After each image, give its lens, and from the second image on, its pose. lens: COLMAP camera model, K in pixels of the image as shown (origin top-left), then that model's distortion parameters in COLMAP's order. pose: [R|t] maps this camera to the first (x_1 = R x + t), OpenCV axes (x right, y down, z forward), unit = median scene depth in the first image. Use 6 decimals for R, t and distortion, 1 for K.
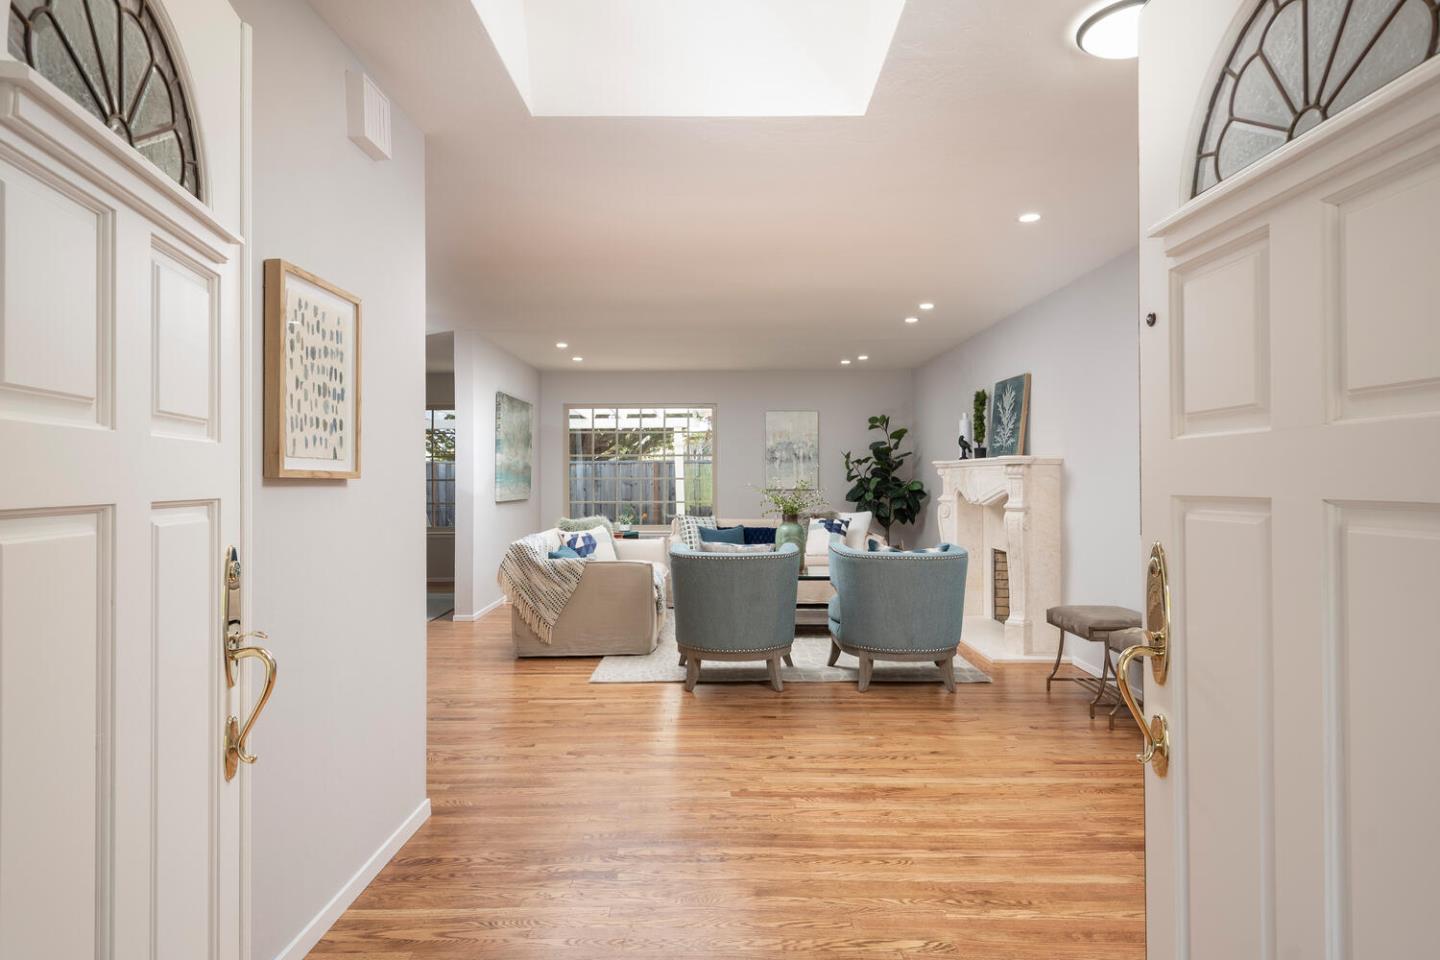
lens RADIAL K [[812.5, 0, 728.7], [0, 812.5, 478.8], [0, 0, 1]] dist [0.003440, -0.000041]
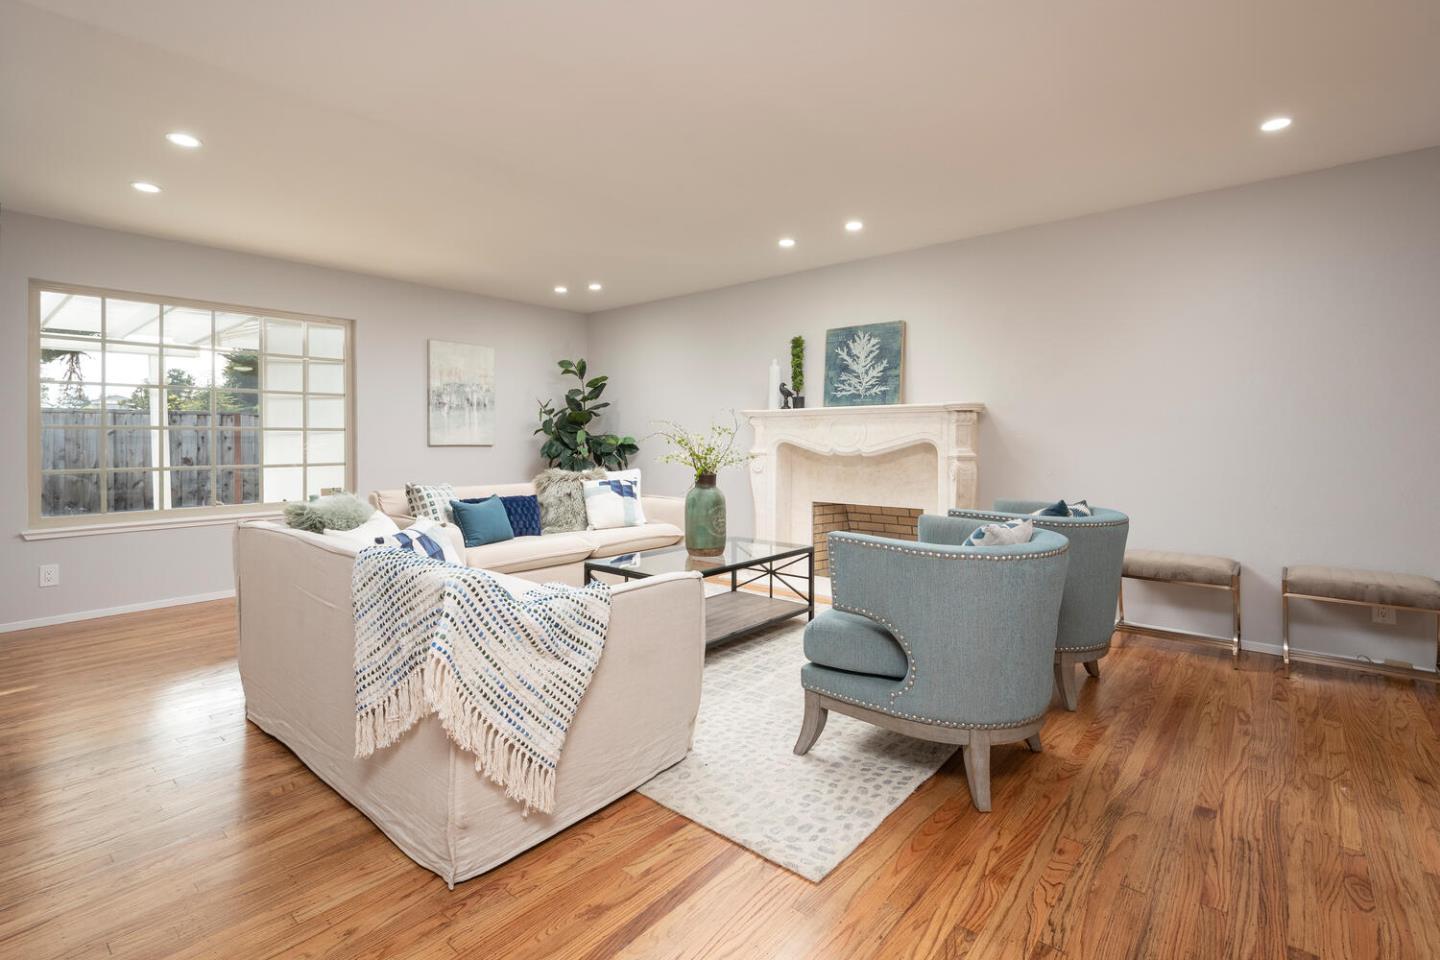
lens RADIAL K [[648.0, 0, 722.8], [0, 648.0, 446.6], [0, 0, 1]] dist [0.013247, -0.001005]
pose [[0.651199, -0.005745, 0.758885, -0.322144], [0.001097, 0.999977, 0.006629, 0.014934], [-0.758906, -0.003484, 0.651191, 0.570549]]
